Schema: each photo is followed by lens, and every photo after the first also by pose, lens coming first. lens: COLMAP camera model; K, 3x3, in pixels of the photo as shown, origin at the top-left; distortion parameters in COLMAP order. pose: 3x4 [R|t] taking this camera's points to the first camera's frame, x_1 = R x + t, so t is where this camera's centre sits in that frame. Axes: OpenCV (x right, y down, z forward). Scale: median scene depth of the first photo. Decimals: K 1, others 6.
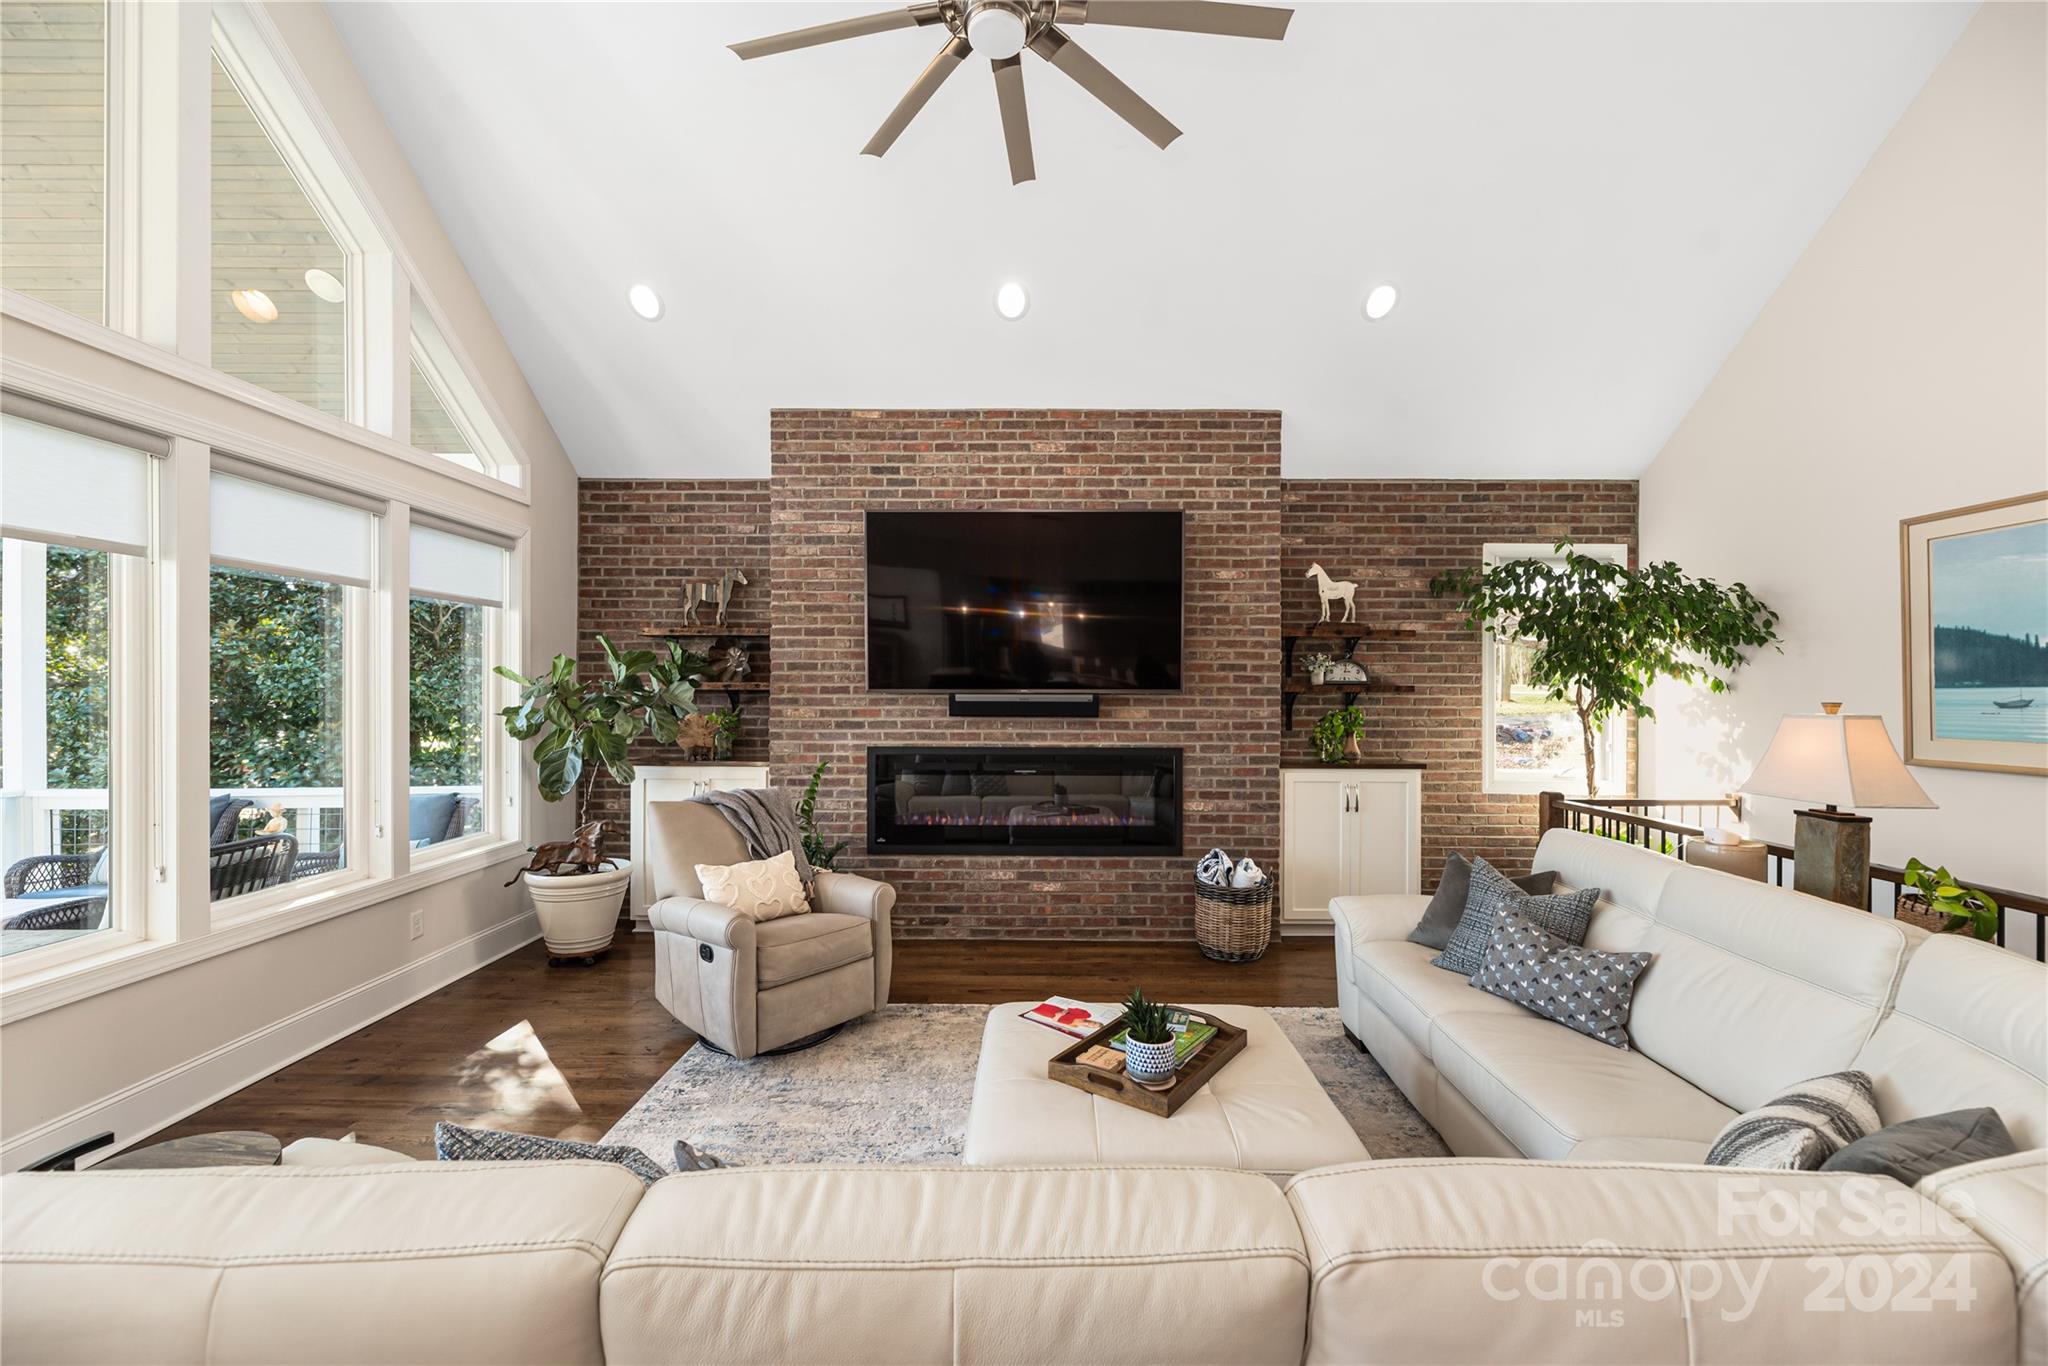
lens RADIAL K [[839.6, 0, 1018.7], [0, 839.6, 694.9], [0, 0, 1]] dist [-0.001529, 0.000577]
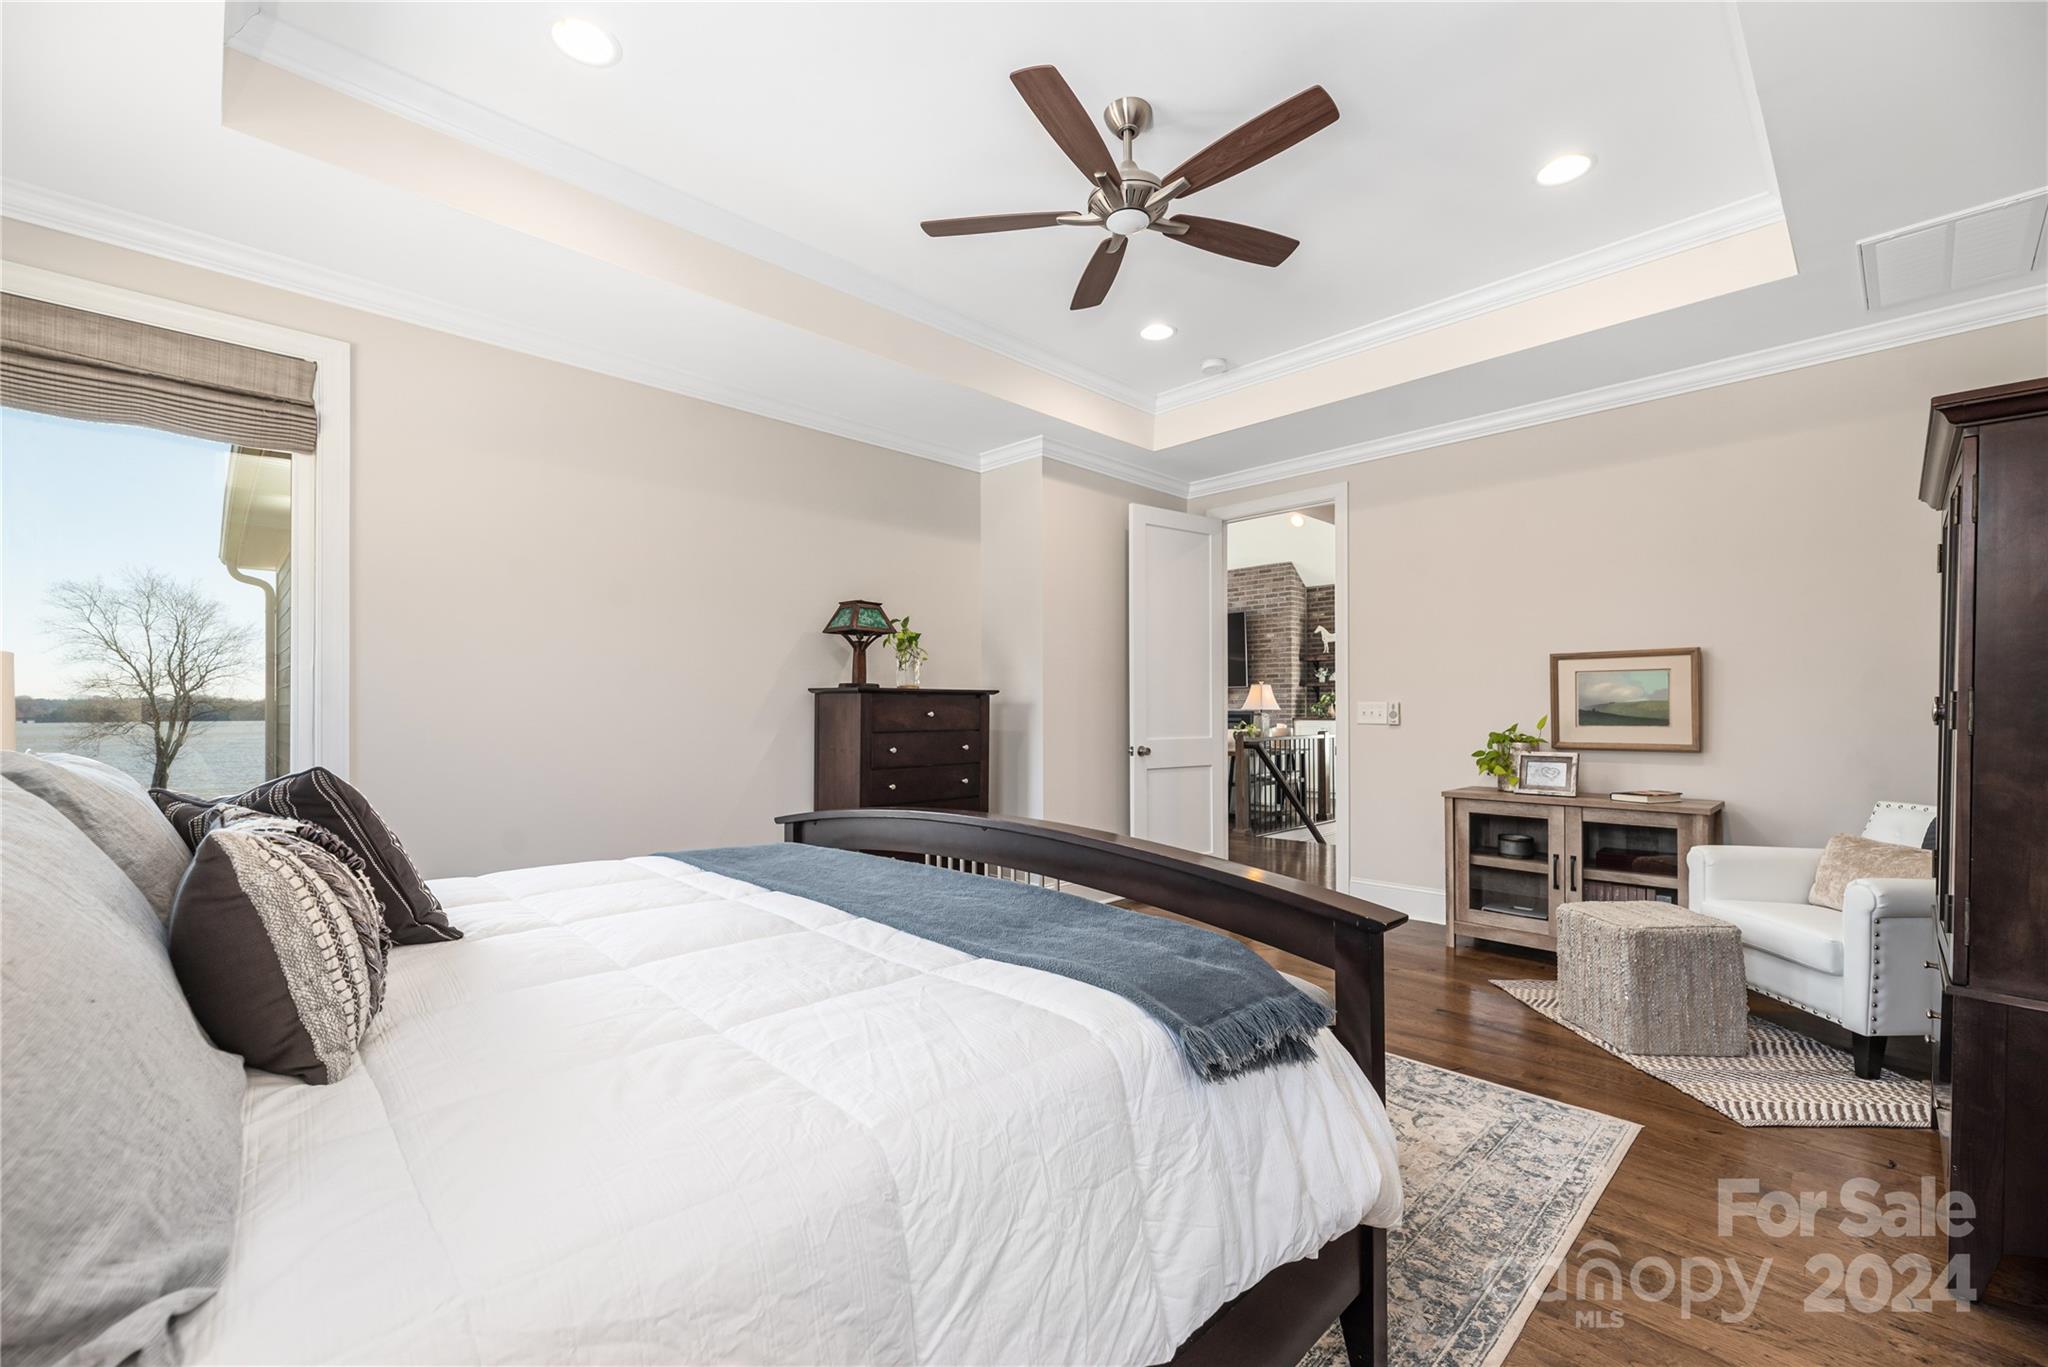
lens RADIAL K [[830.5, 0, 1027.1], [0, 830.5, 716.9], [0, 0, 1]] dist [0.012709, 0.000272]
pose [[0.710182, -0.002064, -0.704015, 1.379583], [0.003818, 0.999992, 0.000920, 0.074791], [0.704008, -0.003341, 0.710184, -1.090255]]
